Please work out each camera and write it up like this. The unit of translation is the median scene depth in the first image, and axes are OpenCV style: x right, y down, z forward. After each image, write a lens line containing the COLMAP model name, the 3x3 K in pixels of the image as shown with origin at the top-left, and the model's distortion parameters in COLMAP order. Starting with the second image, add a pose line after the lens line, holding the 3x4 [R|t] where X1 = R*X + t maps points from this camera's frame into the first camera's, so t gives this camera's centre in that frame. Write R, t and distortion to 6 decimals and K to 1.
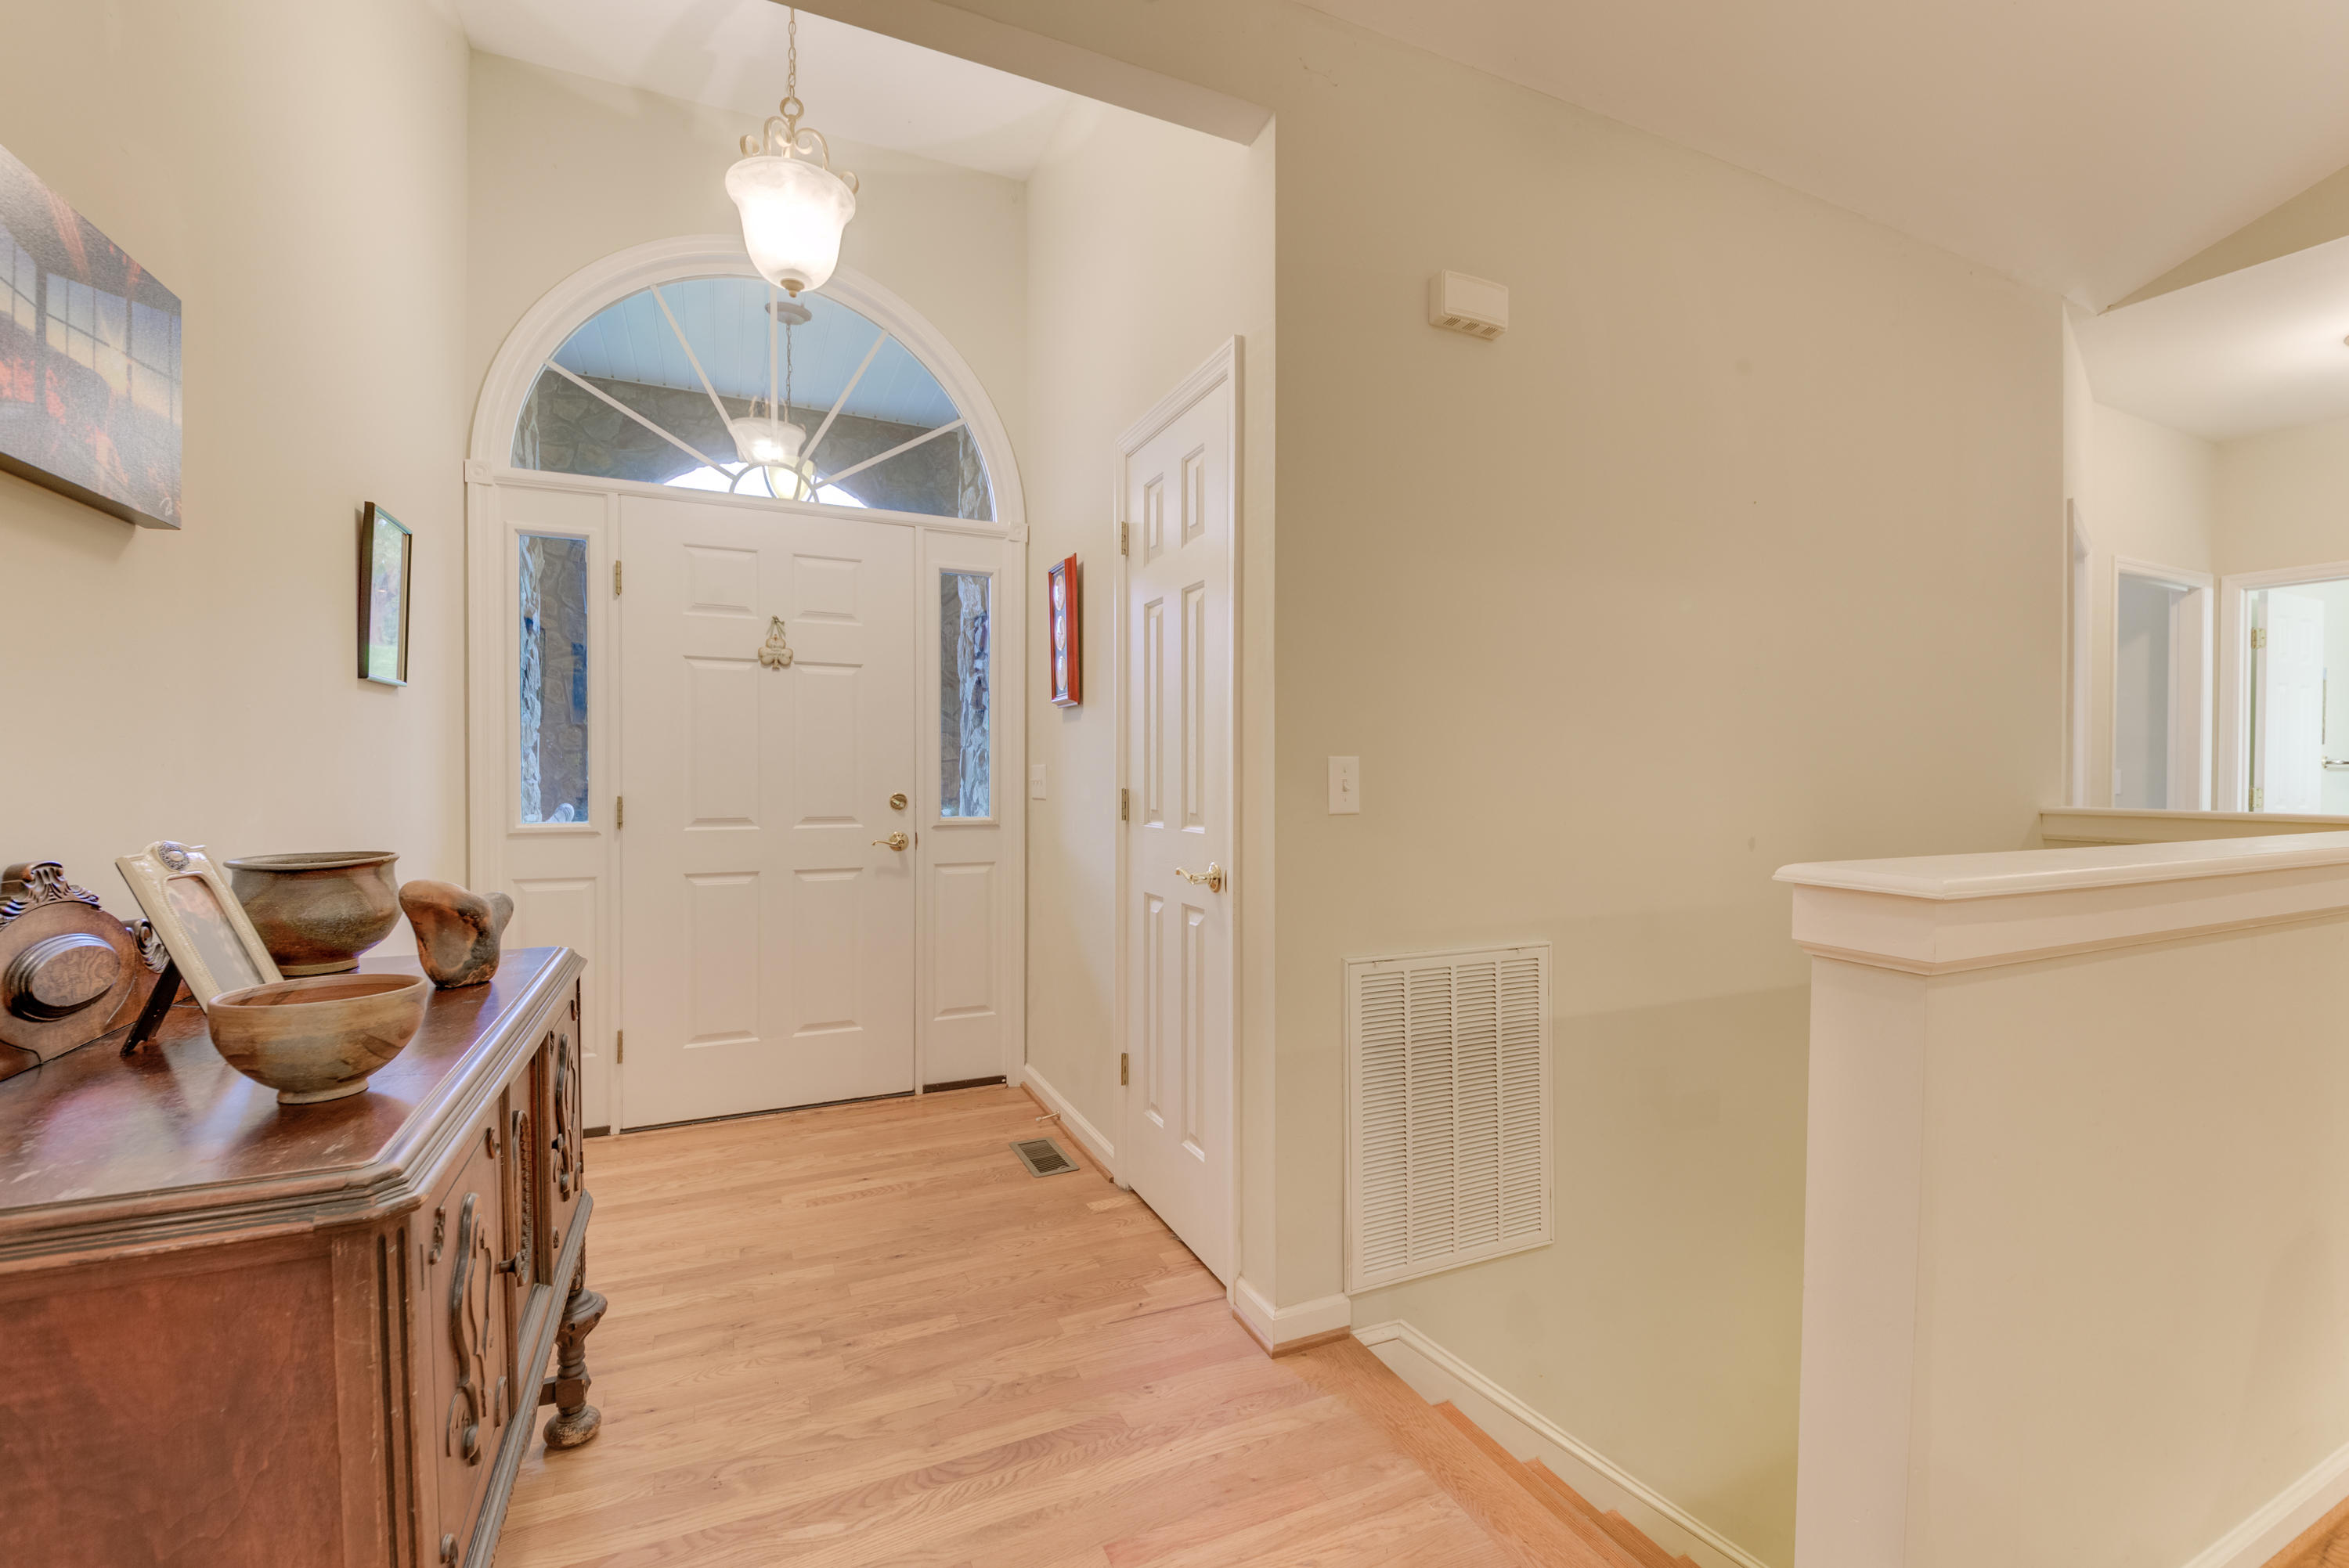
lens RADIAL K [[971.1, 0, 1170.3], [0, 971.1, 782.7], [0, 0, 1]] dist [-0.010916, -0.001557]
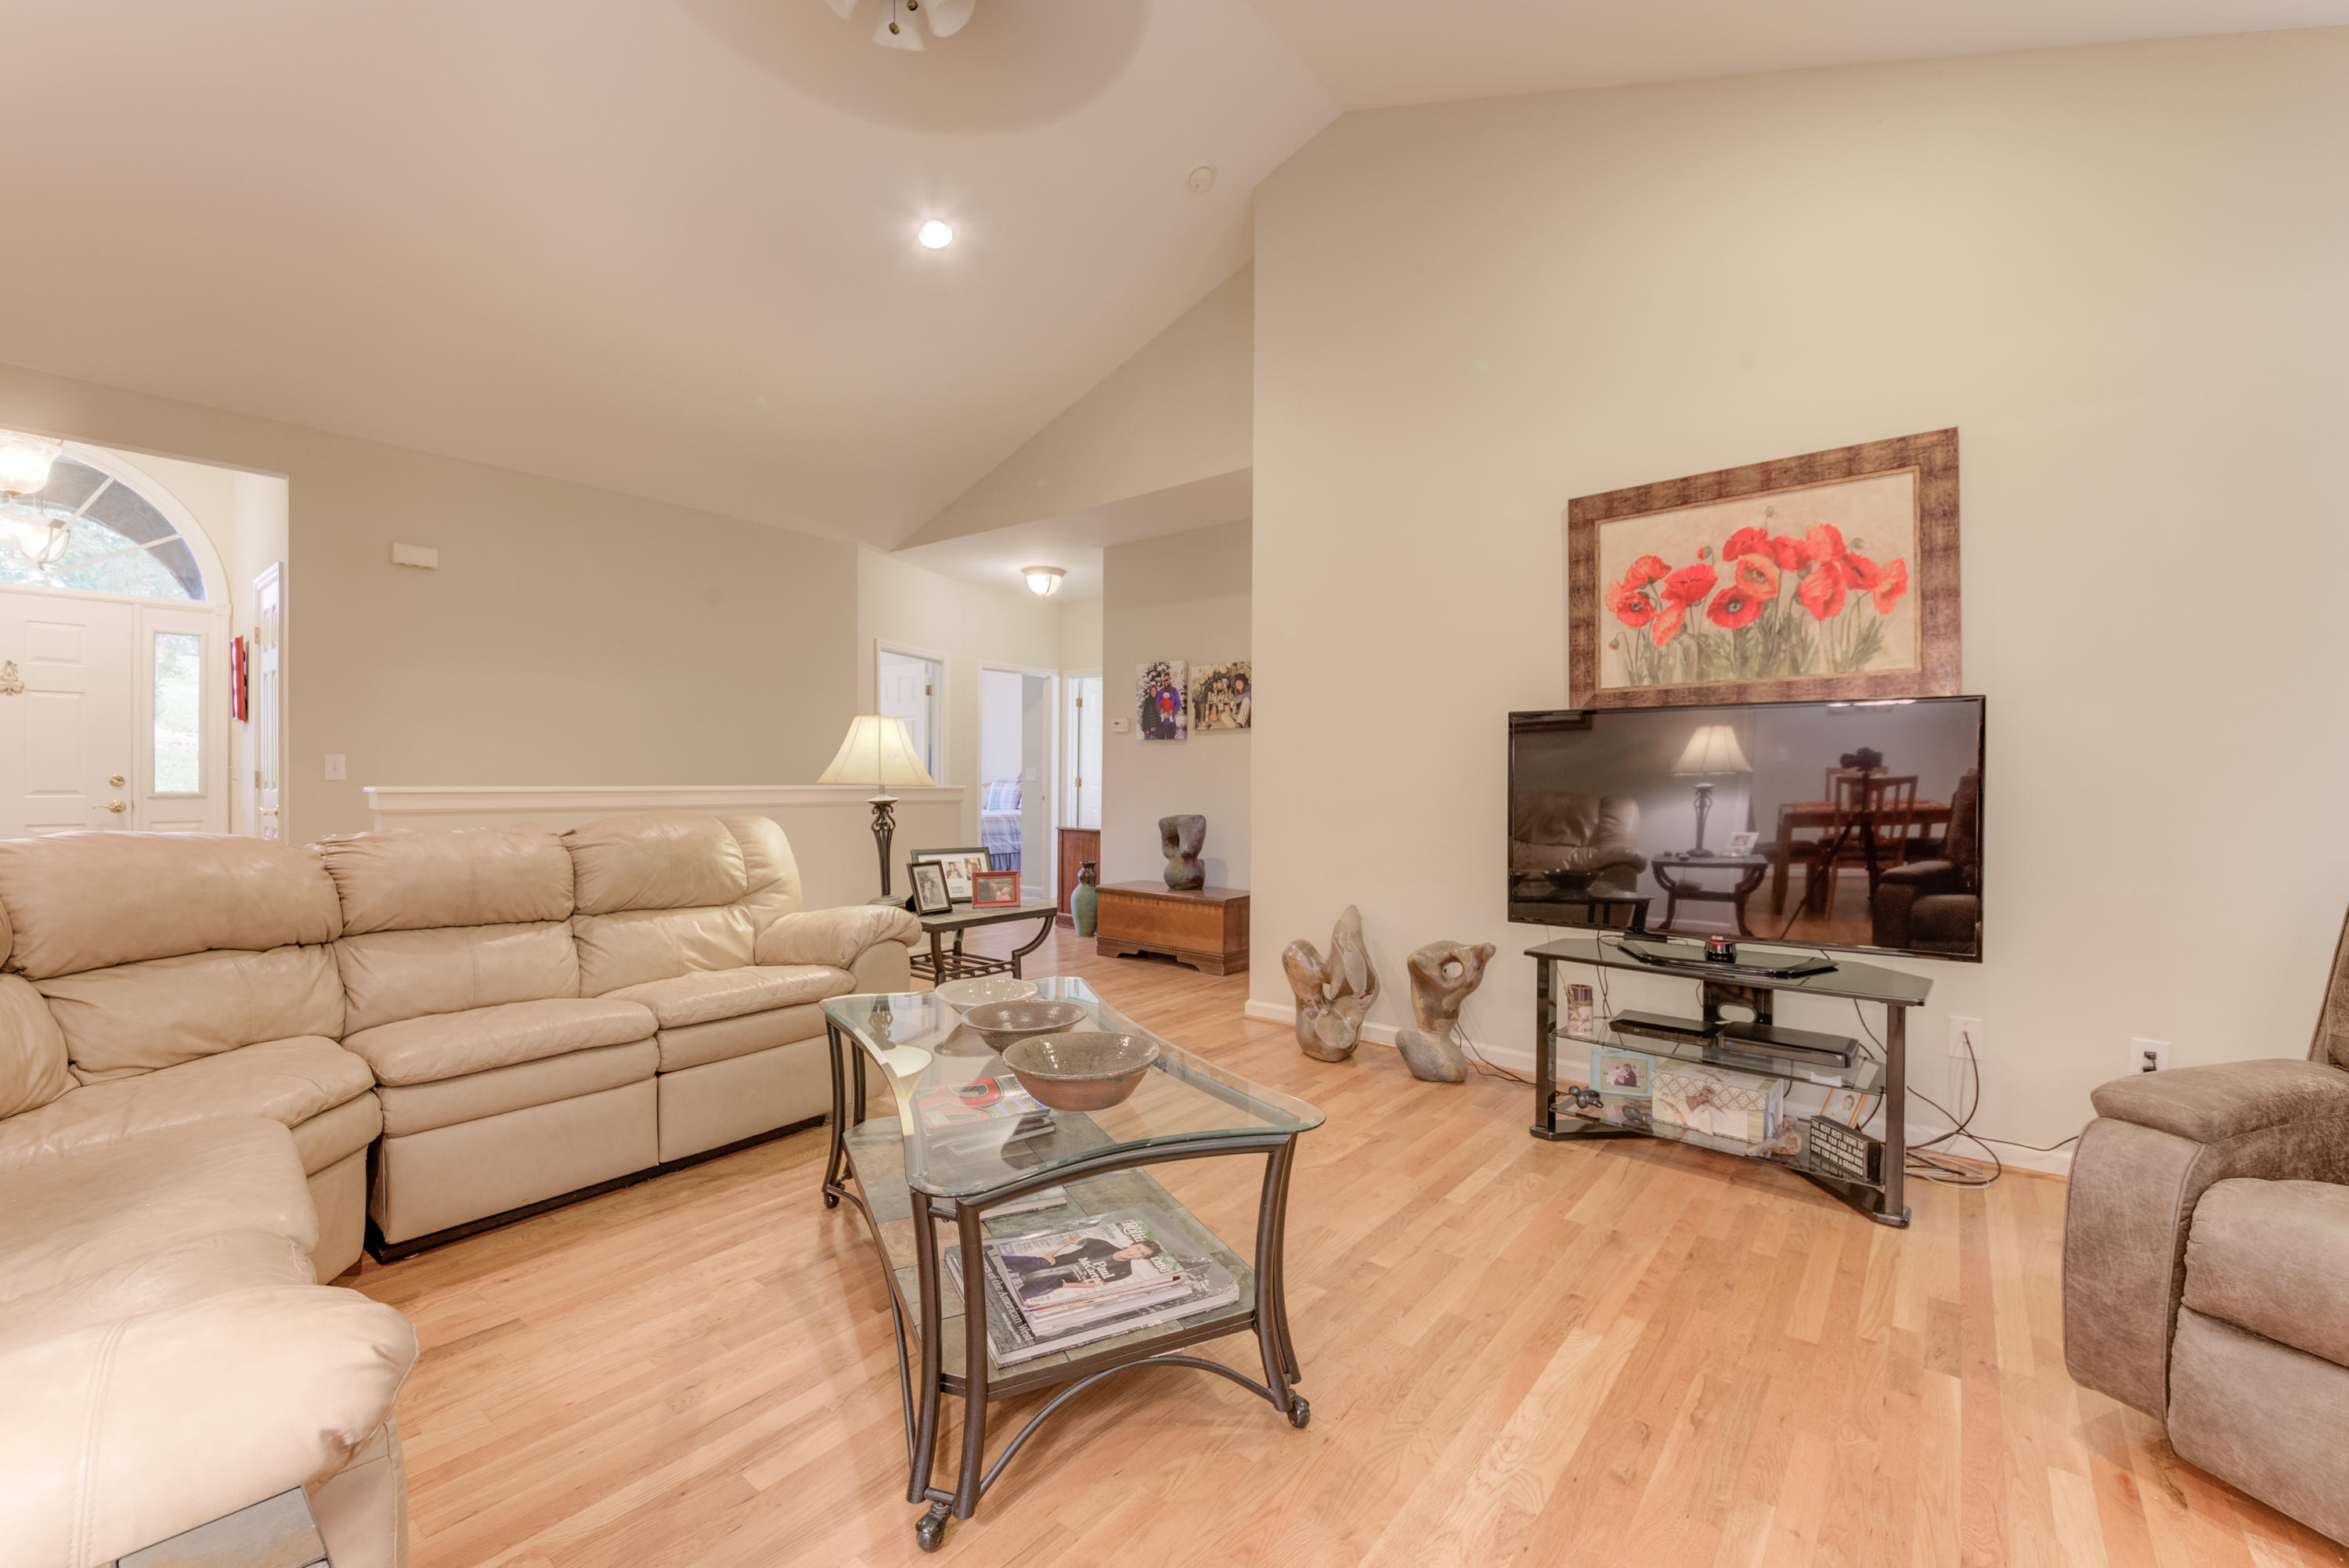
lens RADIAL K [[943.4, 0, 1169.7], [0, 943.4, 780.2], [0, 0, 1]] dist [-0.001621, -0.000546]
pose [[0.905725, 0.002061, 0.423861, 0.969976], [0.002223, 0.999951, -0.009613, 0.056061], [-0.423860, 0.009649, 0.905676, -1.736921]]
